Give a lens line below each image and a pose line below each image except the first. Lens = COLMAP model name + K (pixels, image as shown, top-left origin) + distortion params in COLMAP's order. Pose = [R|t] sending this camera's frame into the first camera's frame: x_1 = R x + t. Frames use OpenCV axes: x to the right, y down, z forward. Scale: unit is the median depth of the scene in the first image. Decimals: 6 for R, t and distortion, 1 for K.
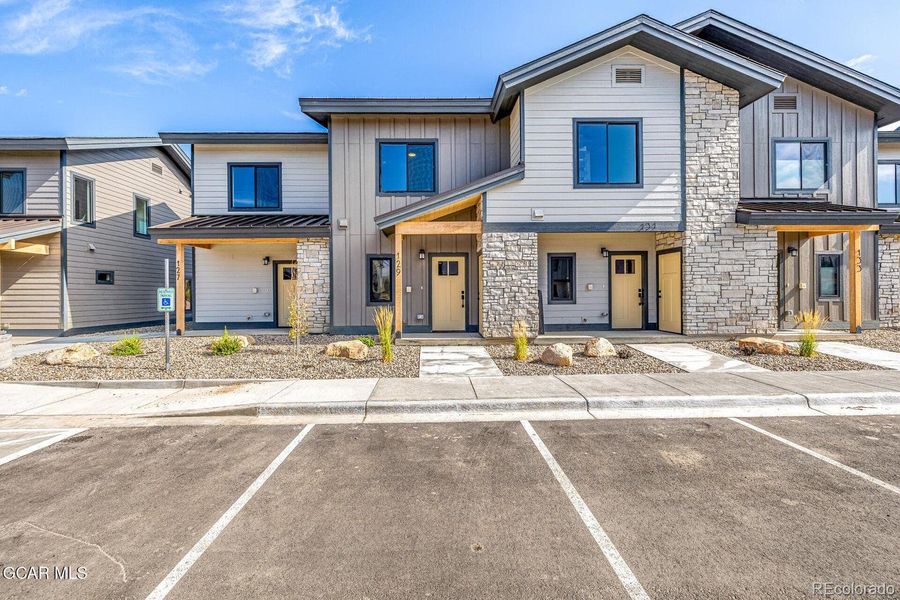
lens RADIAL K [[380.1, 0, 441.6], [0, 380.1, 288.9], [0, 0, 1]] dist [0.000800, 0.000129]
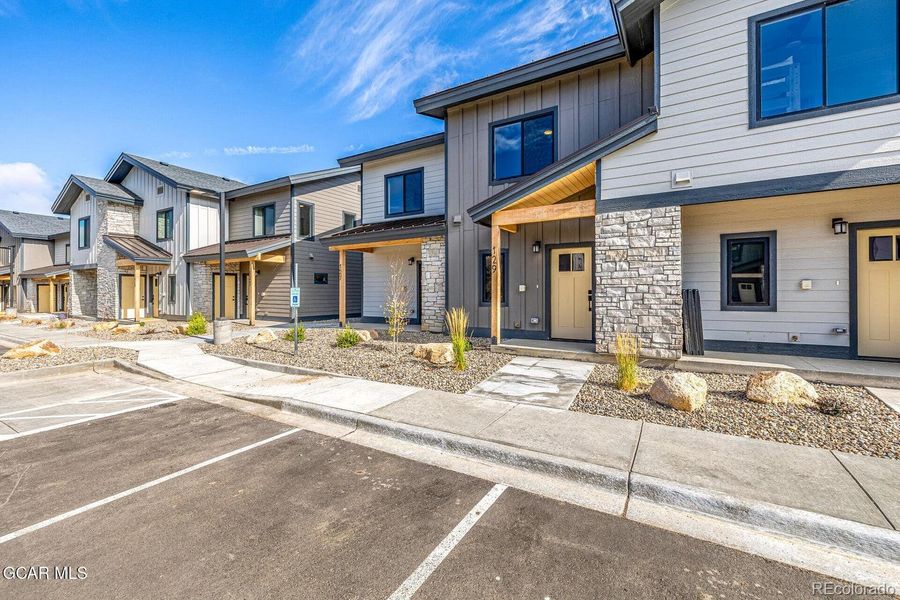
lens RADIAL K [[379.8, 0, 451.6], [0, 379.8, 287.0], [0, 0, 1]] dist [0.000655, 0.000087]
pose [[0.845264, -0.000780, -0.534349, 0.264425], [0.002378, 0.999995, 0.002302, -0.004328], [0.534344, -0.003216, 0.845261, 0.200313]]
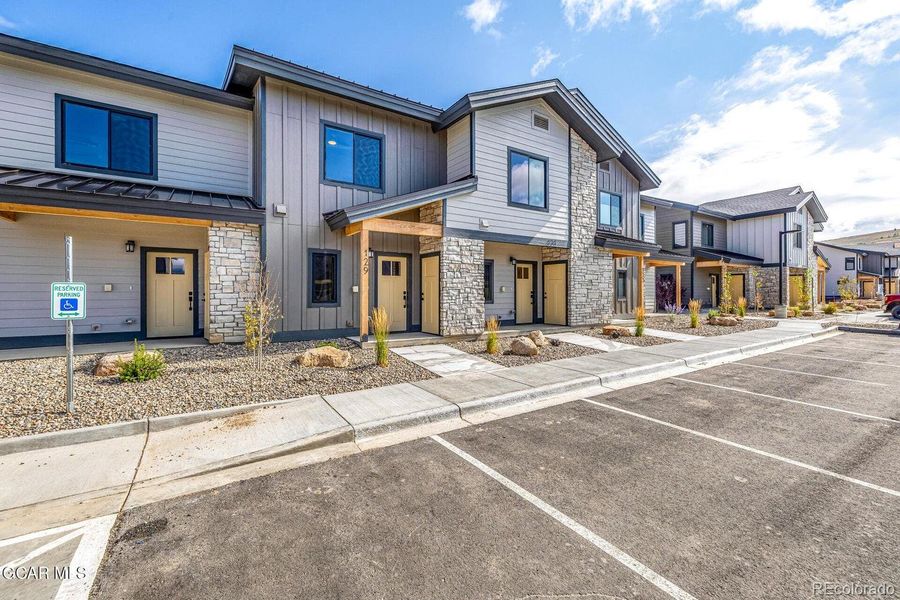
lens RADIAL K [[372.7, 0, 451.2], [0, 372.7, 287.8], [0, 0, 1]] dist [-0.000770, -0.000017]
pose [[0.847183, 0.015125, 0.531085, -0.410547], [-0.012743, 0.999886, -0.008149, 0.002907], [-0.531148, 0.000136, 0.847279, 0.110563]]
